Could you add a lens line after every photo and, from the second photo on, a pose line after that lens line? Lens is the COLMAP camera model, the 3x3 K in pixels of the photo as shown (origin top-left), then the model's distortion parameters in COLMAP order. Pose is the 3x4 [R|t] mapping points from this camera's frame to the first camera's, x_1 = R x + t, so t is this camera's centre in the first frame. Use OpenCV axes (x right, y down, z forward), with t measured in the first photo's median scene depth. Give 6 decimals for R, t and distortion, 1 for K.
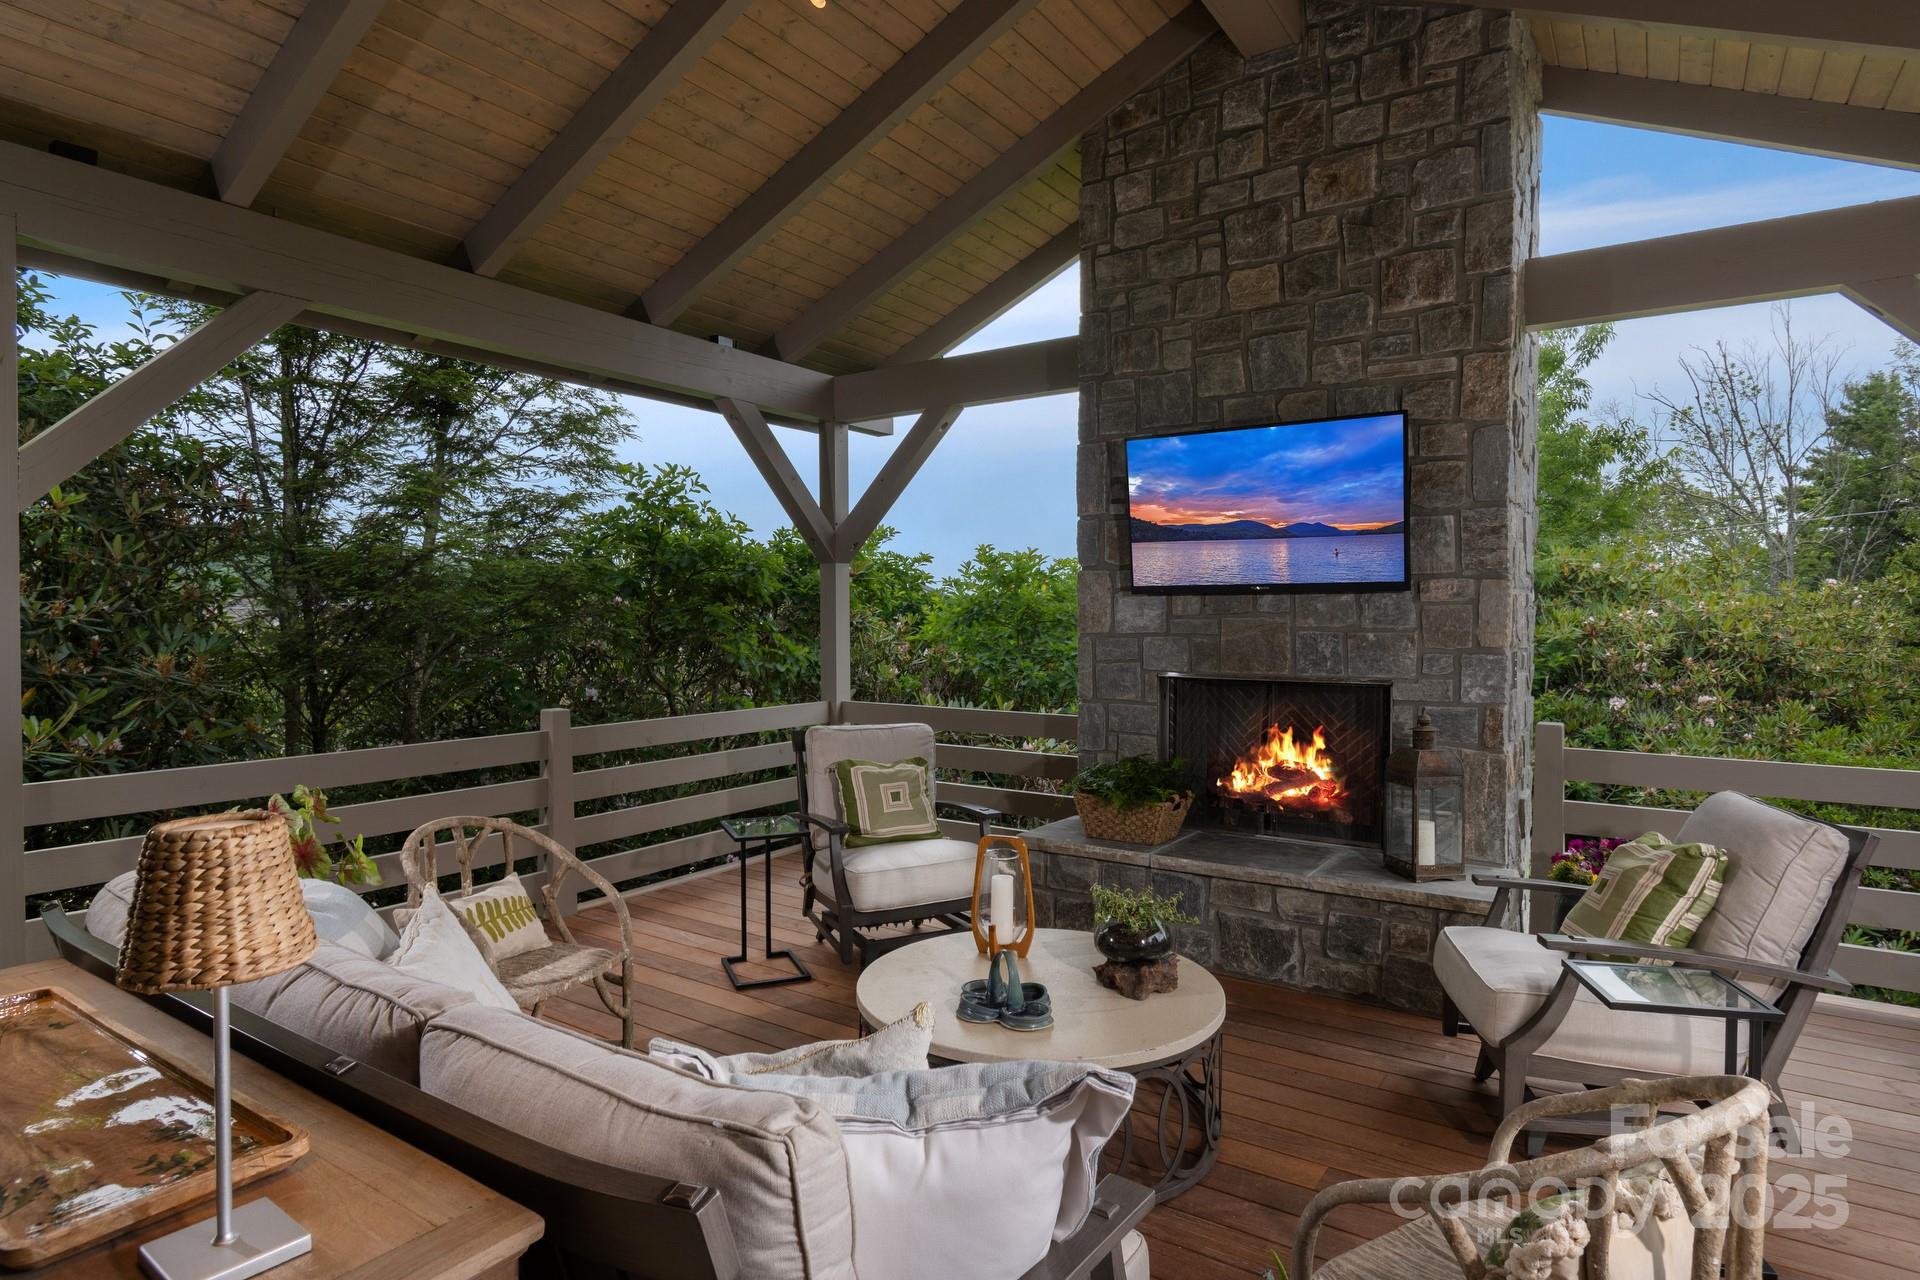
lens RADIAL K [[1057.1, 0, 960.0], [0, 1057.1, 640.0], [0, 0, 1]] dist [-0.001312, -0.000256]
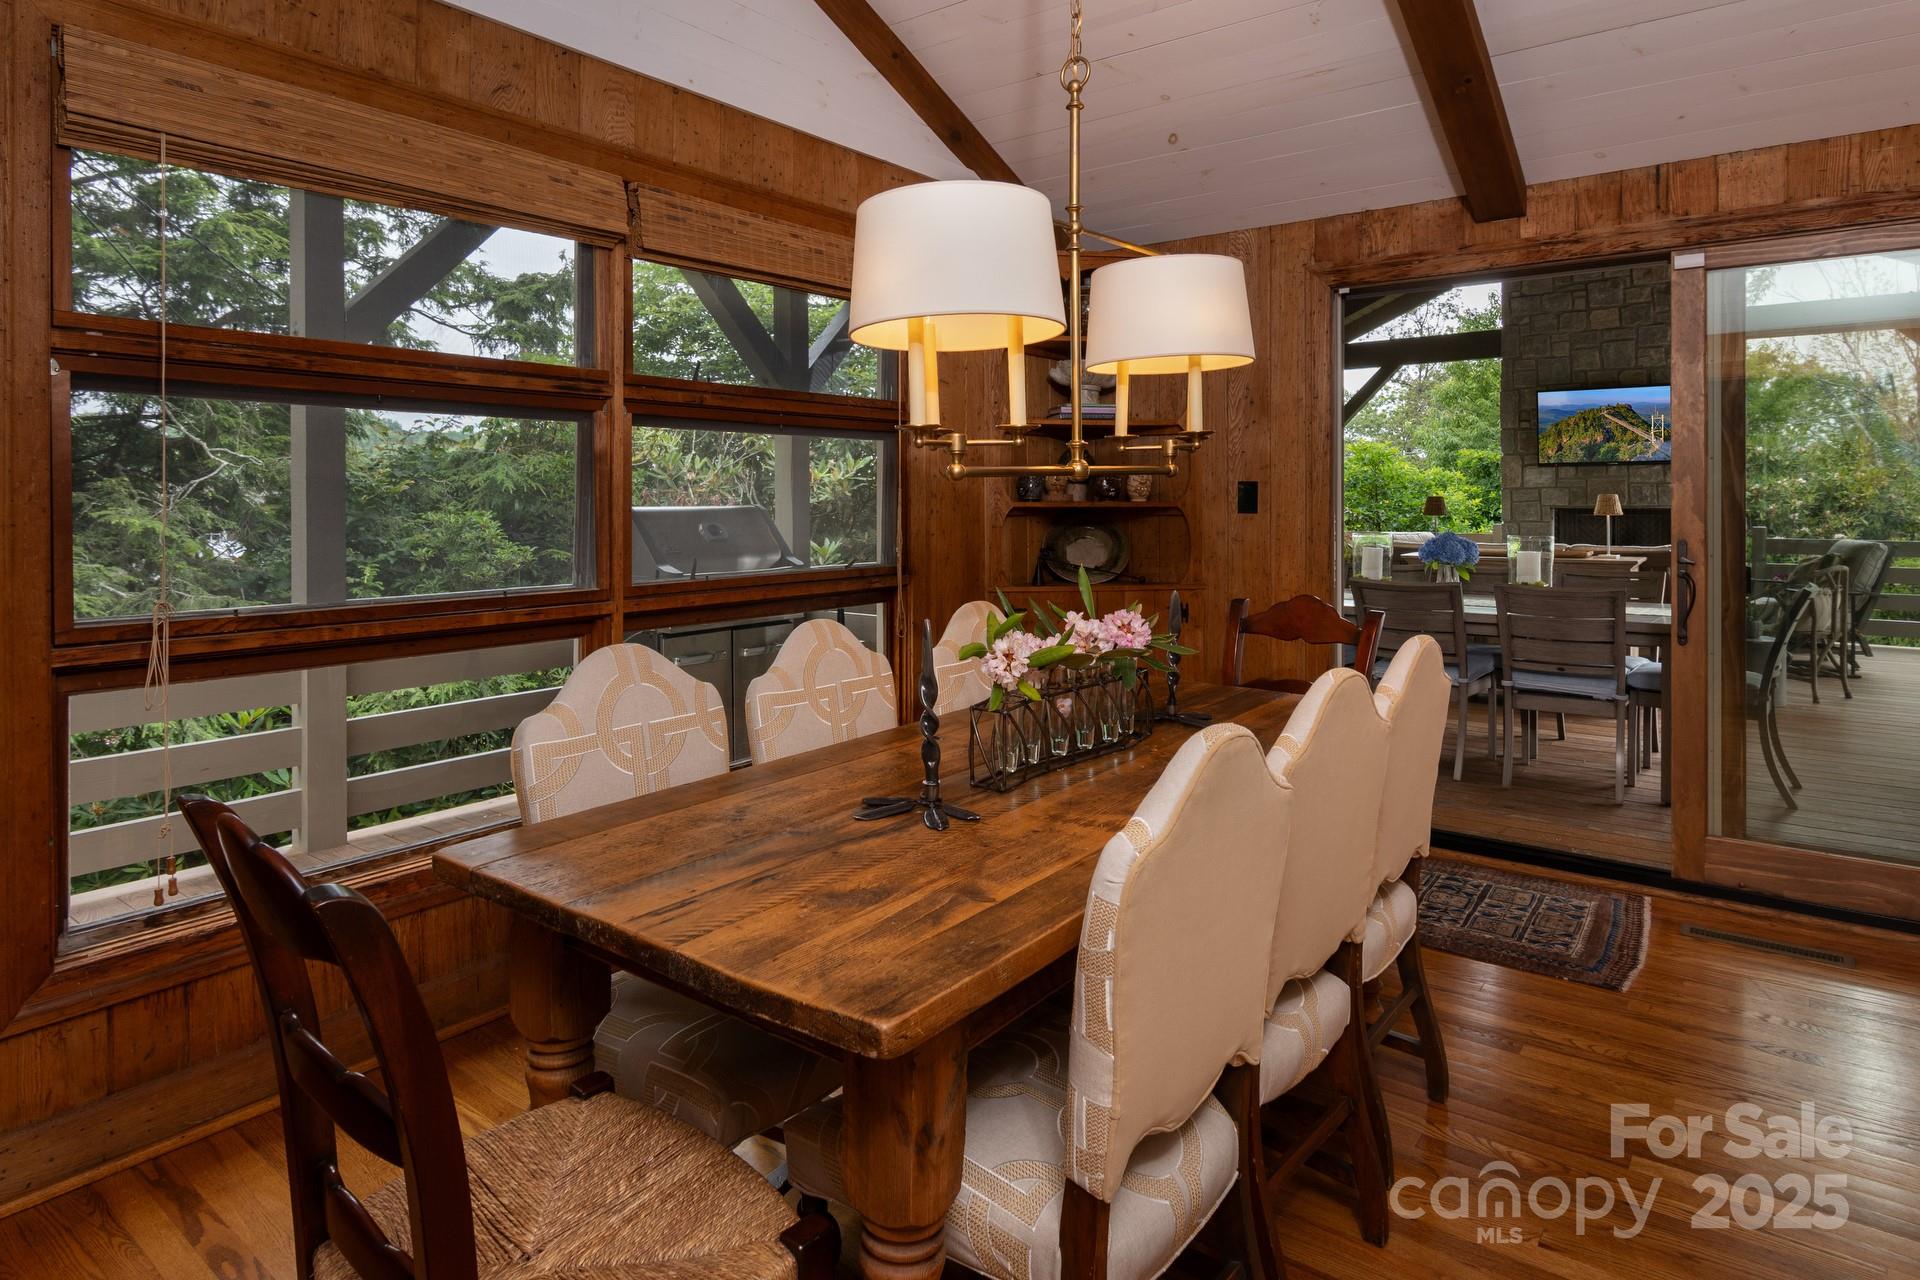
lens RADIAL K [[1096.4, 0, 962.3], [0, 1096.4, 503.1], [0, 0, 1]] dist [0.002097, 0.000071]
pose [[0.998041, -0.003085, -0.062485, -0.795798], [0.001838, 0.999798, -0.020004, 0.064602], [0.062535, 0.019850, 0.997845, -1.146641]]
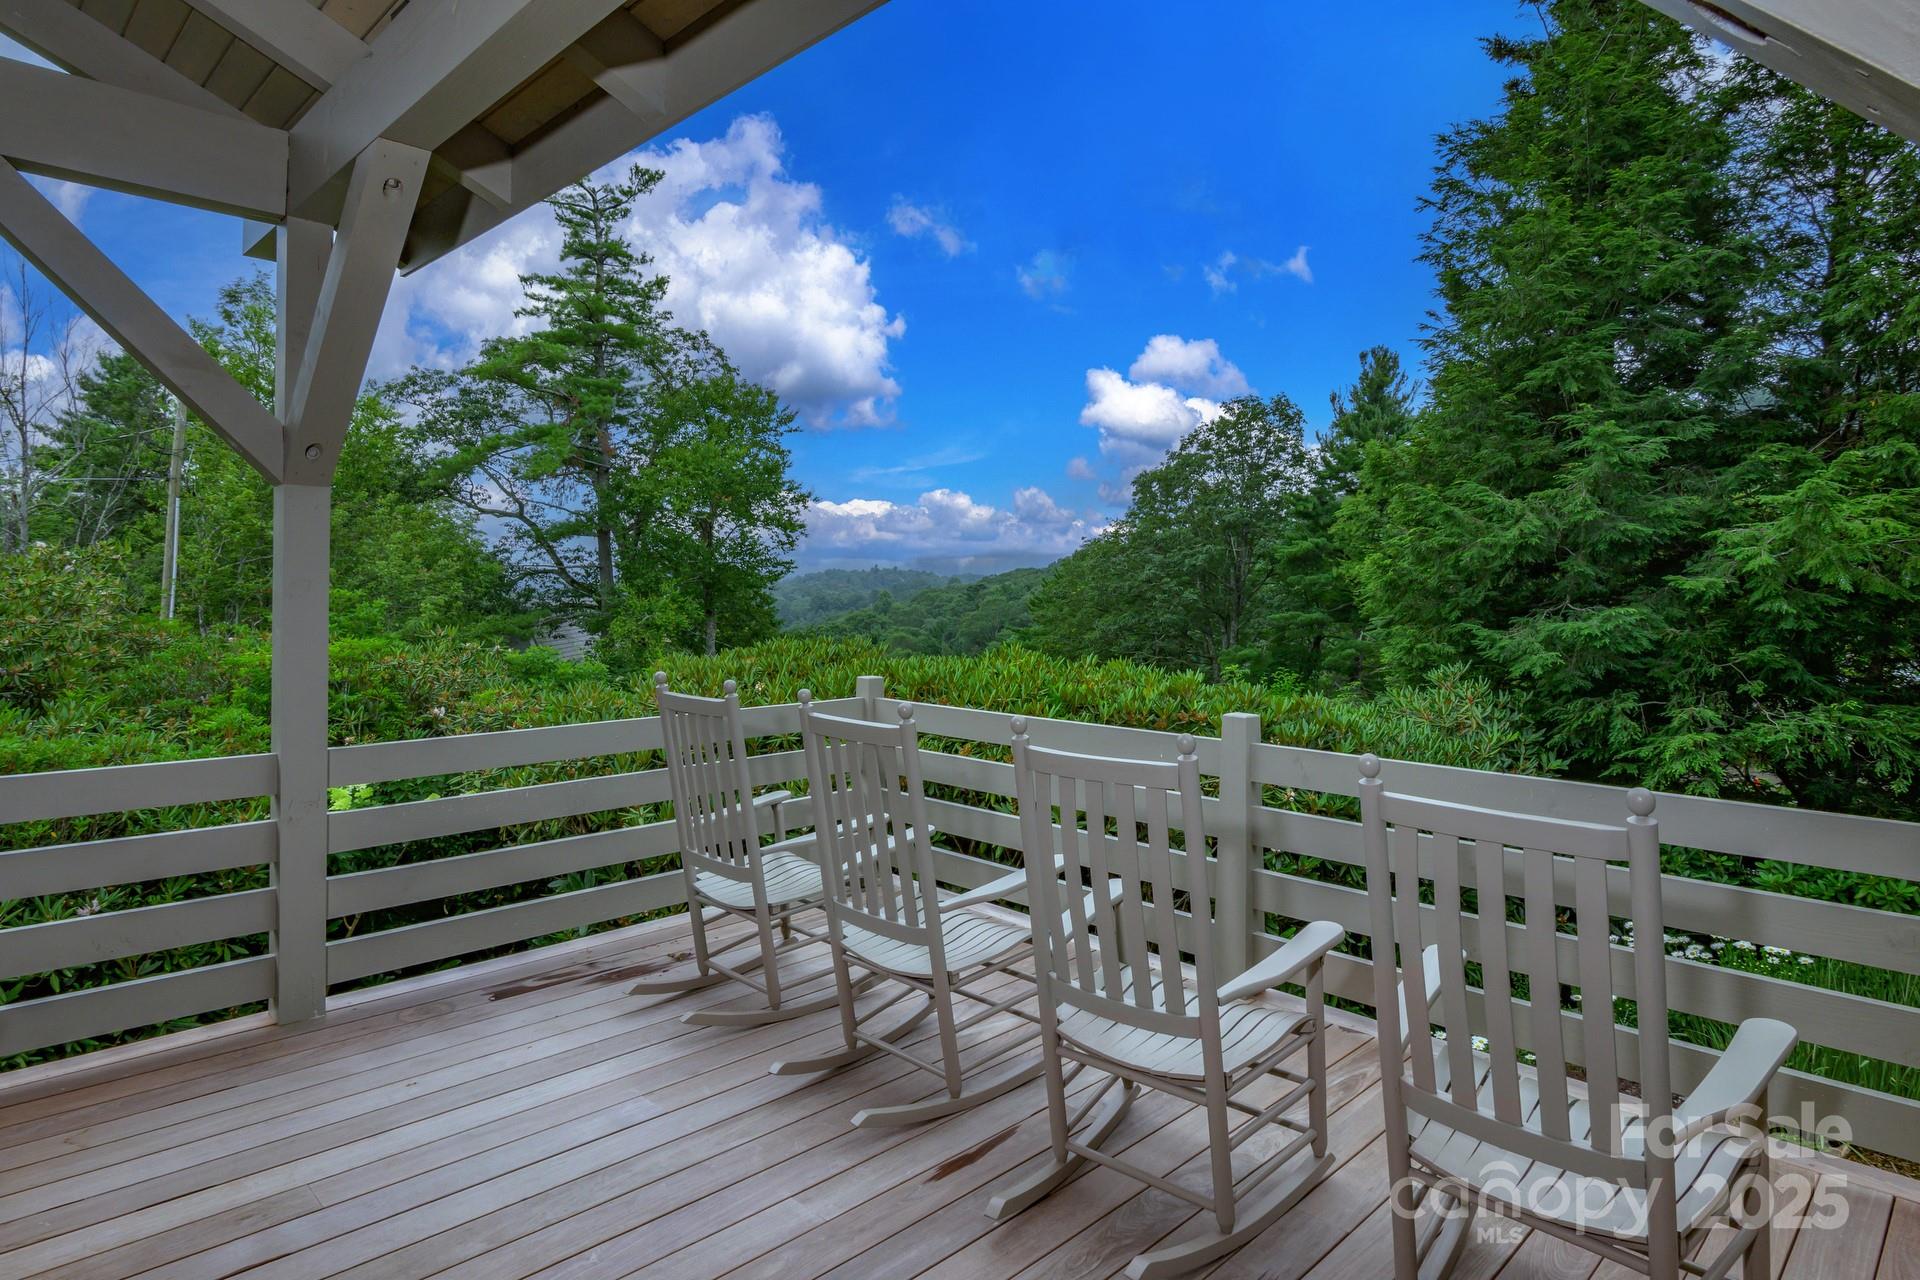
lens RADIAL K [[1062.0, 0, 959.6], [0, 1062.0, 555.6], [0, 0, 1]] dist [0.002958, 0.000843]
pose [[0.197024, 0.028638, 0.979980, 0.191830], [0.019799, 0.999253, -0.033182, 0.000750], [-0.980199, 0.025940, 0.196310, 0.098102]]
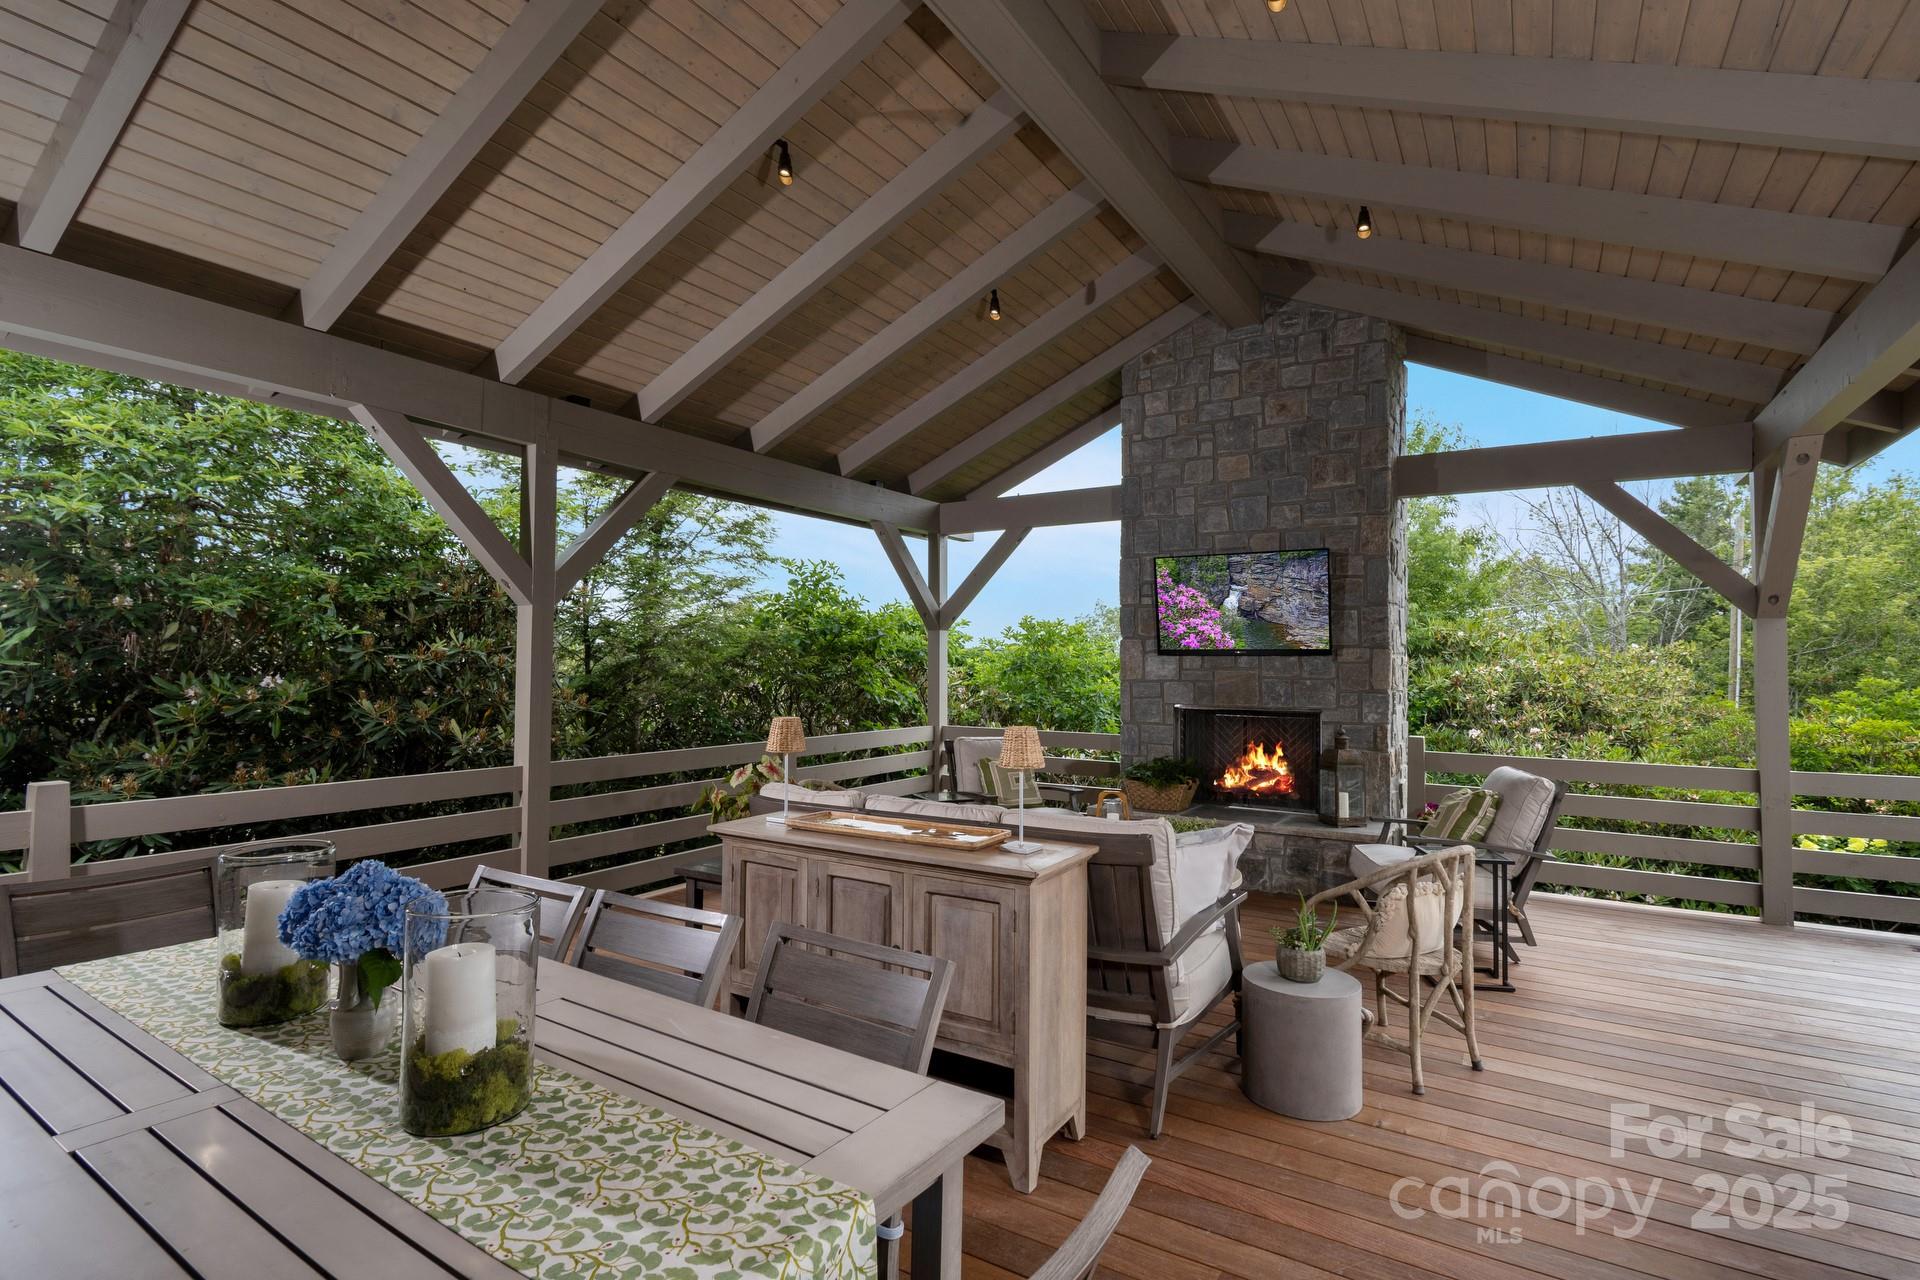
lens RADIAL K [[934.7, 0, 961.0], [0, 934.7, 635.6], [0, 0, 1]] dist [-0.000087, -0.000304]
pose [[0.999371, 0.009387, 0.034212, -0.178310], [-0.007509, 0.998479, -0.054611, 0.006331], [-0.034673, 0.054320, 0.997921, -0.386320]]
